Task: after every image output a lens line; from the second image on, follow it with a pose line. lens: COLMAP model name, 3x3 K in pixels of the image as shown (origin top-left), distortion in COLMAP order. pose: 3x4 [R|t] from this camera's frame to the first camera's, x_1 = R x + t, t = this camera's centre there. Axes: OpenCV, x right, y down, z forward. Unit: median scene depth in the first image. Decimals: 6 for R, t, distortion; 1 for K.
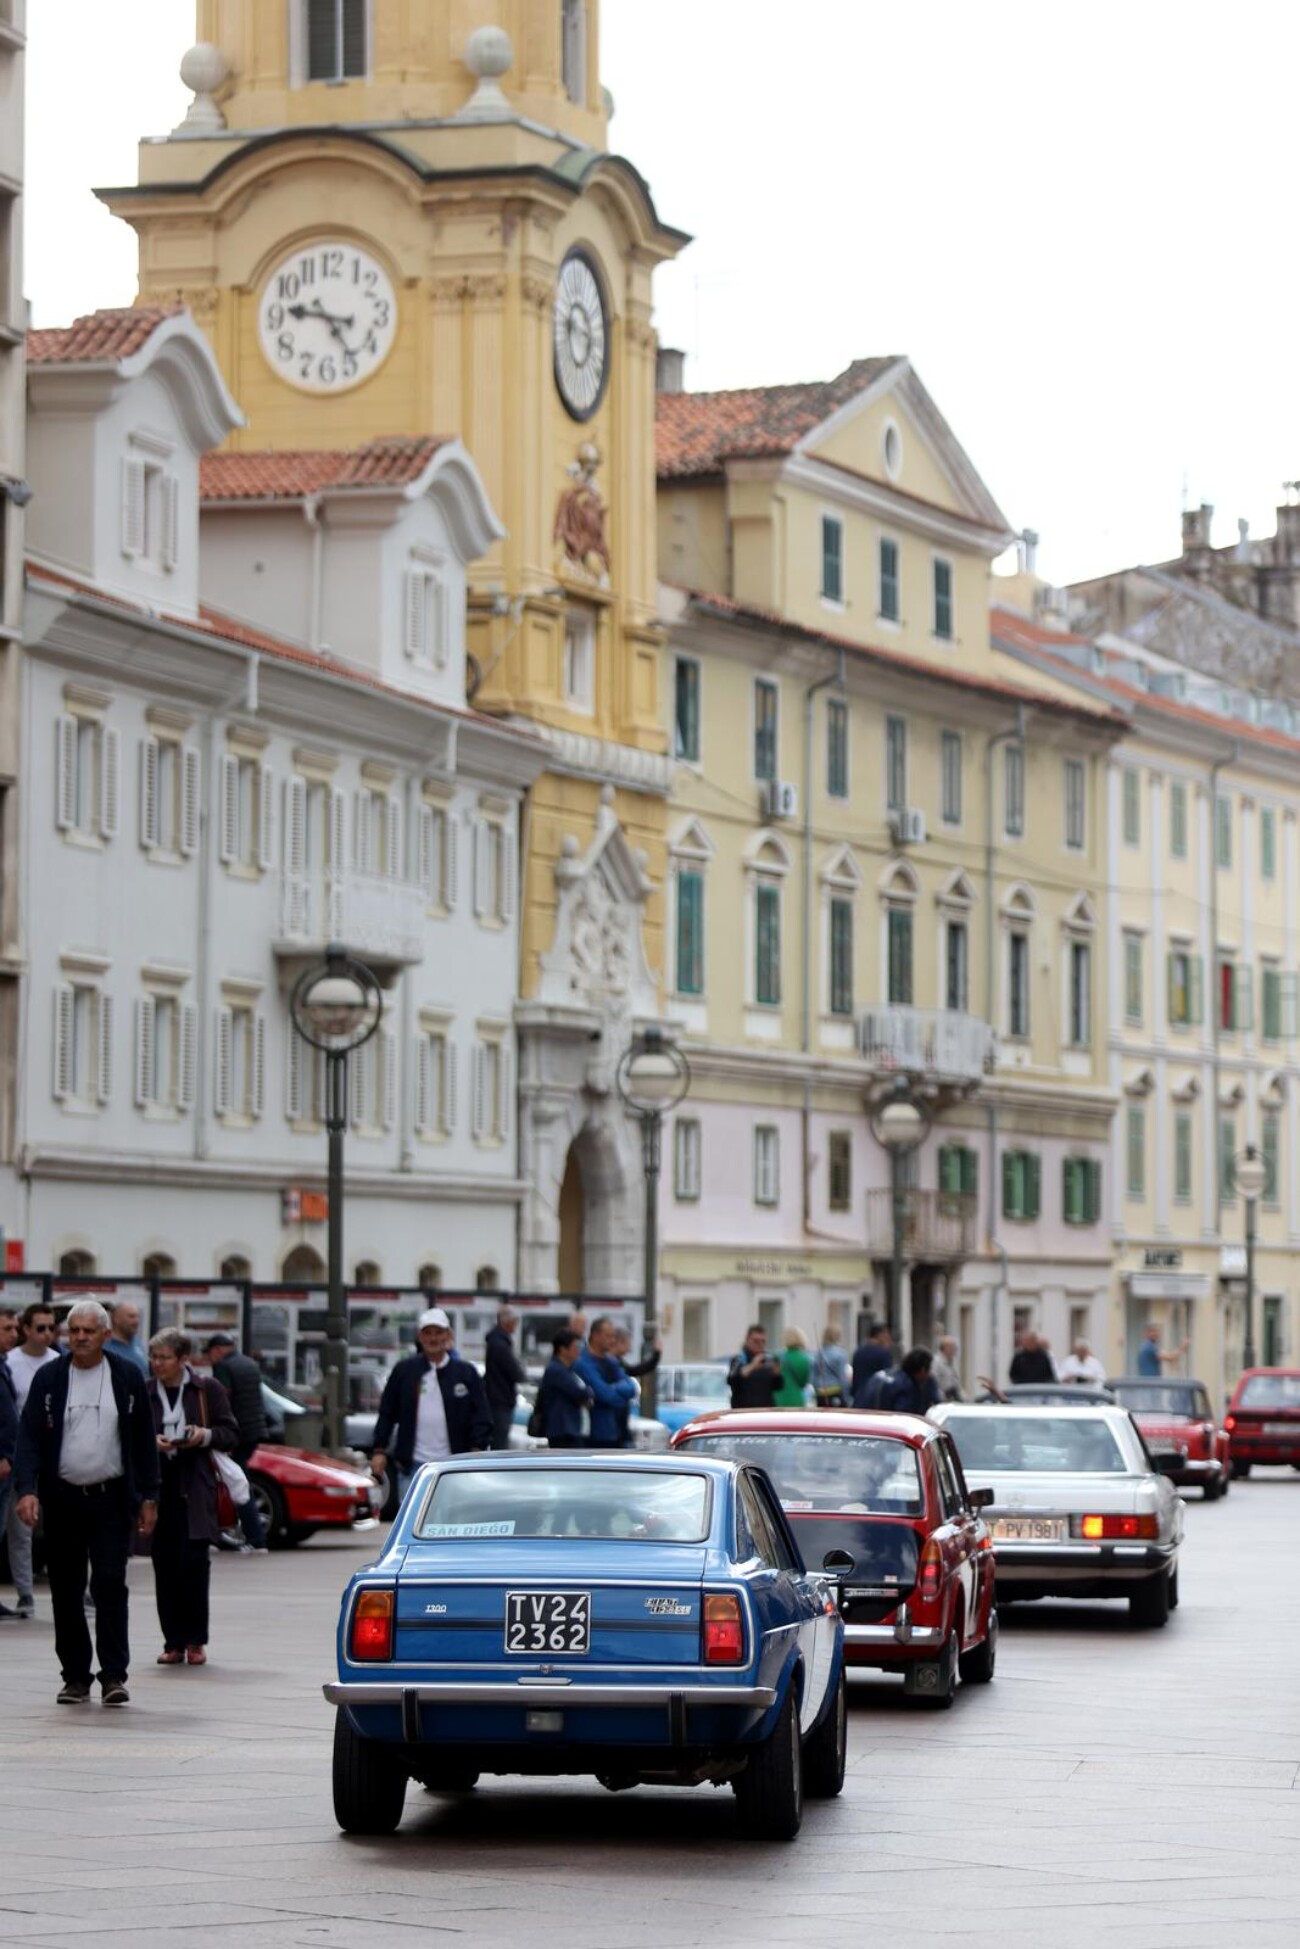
lens RADIAL K [[6914.5, 0, 650.0], [0, 6914.5, 974.5], [0, 0, 1]] dist [0.045124, -0.243124]
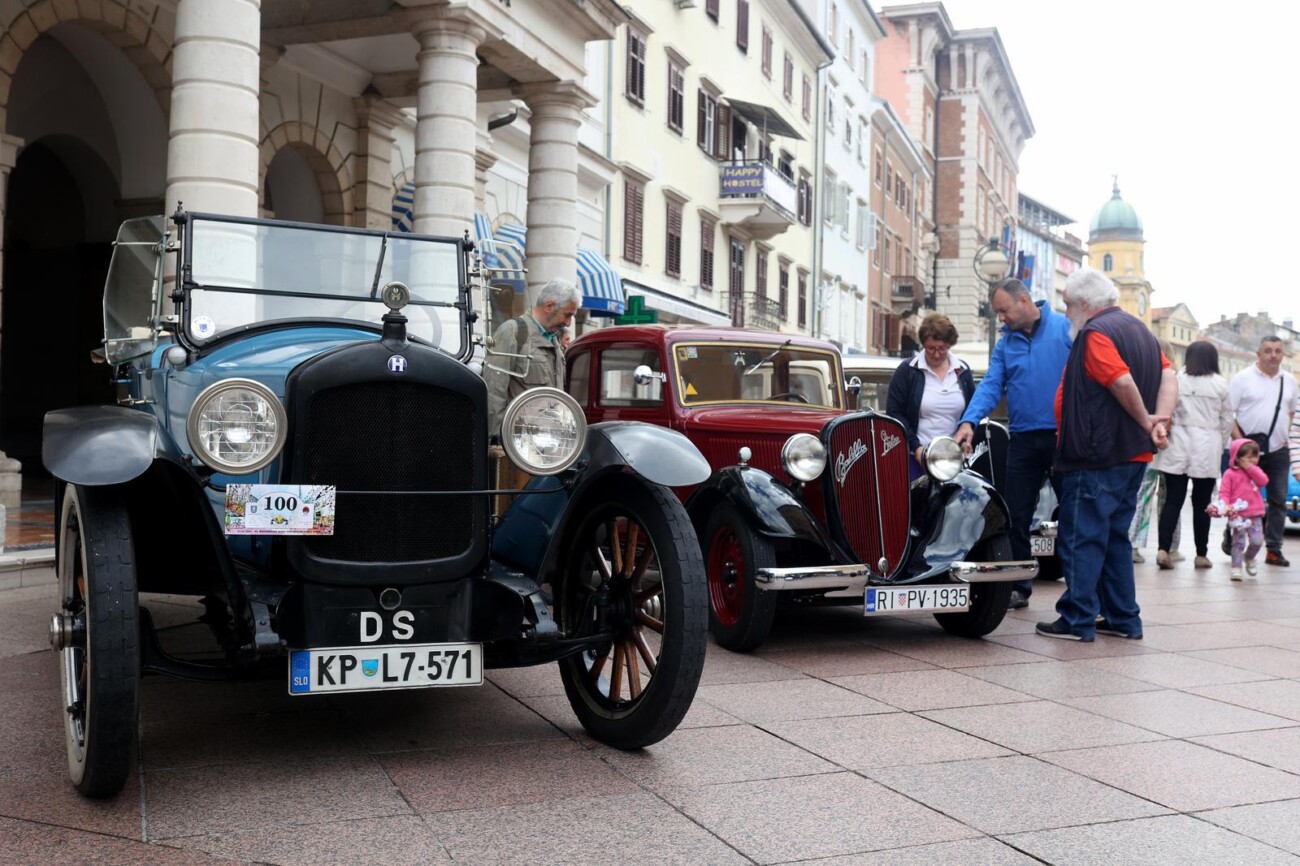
lens RADIAL K [[1496.9, 0, 650.3], [0, 1496.9, 407.9], [0, 0, 1]] dist [-0.008895, 0.269028]
pose [[0.965530, 0.003265, -0.260270, -0.097627], [0.003646, 0.999654, 0.026065, -0.025331], [0.260265, -0.026116, 0.965184, -0.673798]]
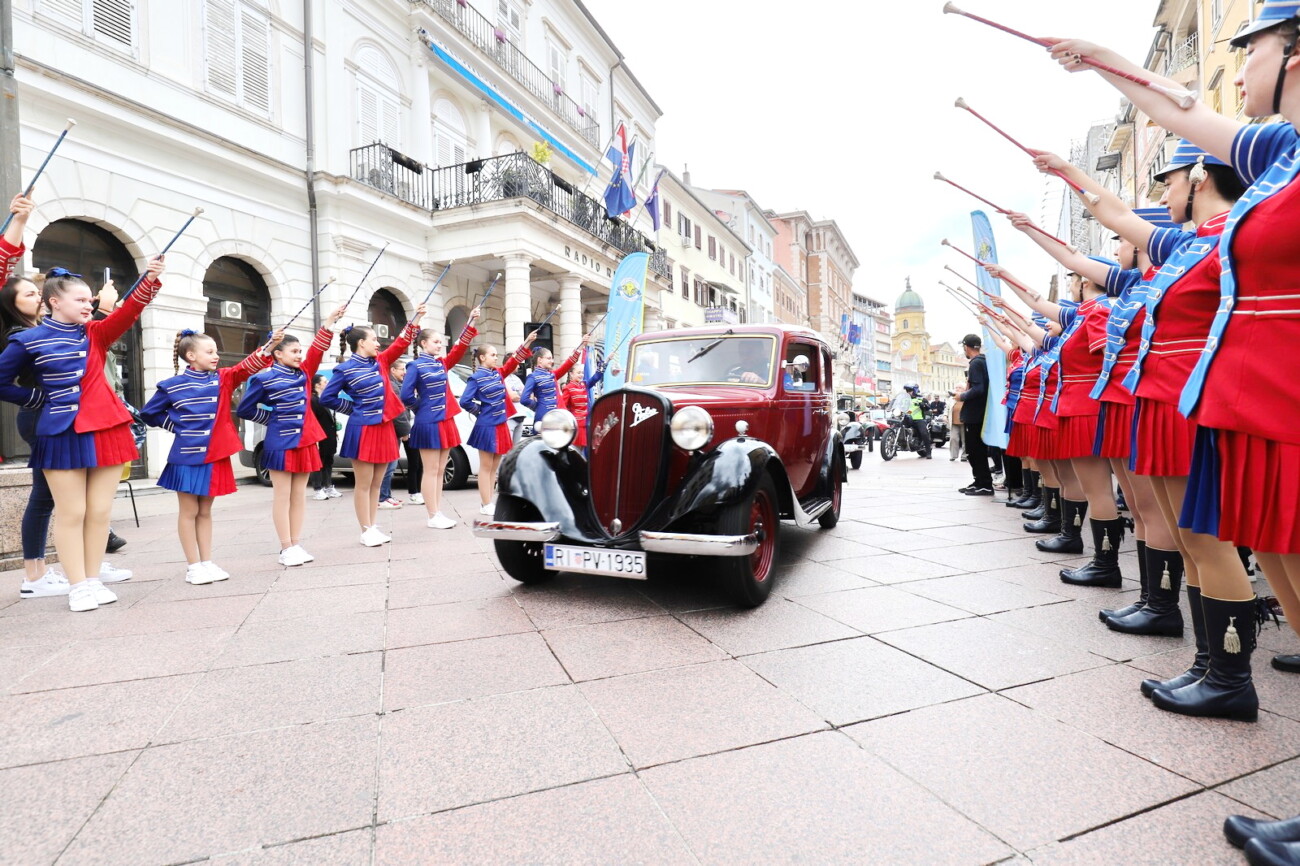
lens RADIAL K [[834.6, 0, 612.7], [0, 834.6, 433.3], [0, 0, 1]] dist [0.003234, 0.002965]
pose [[0.944446, -0.036091, -0.326680, -0.060025], [0.055708, 0.997149, 0.050891, -0.032446], [0.323912, -0.066262, 0.943764, -0.844801]]
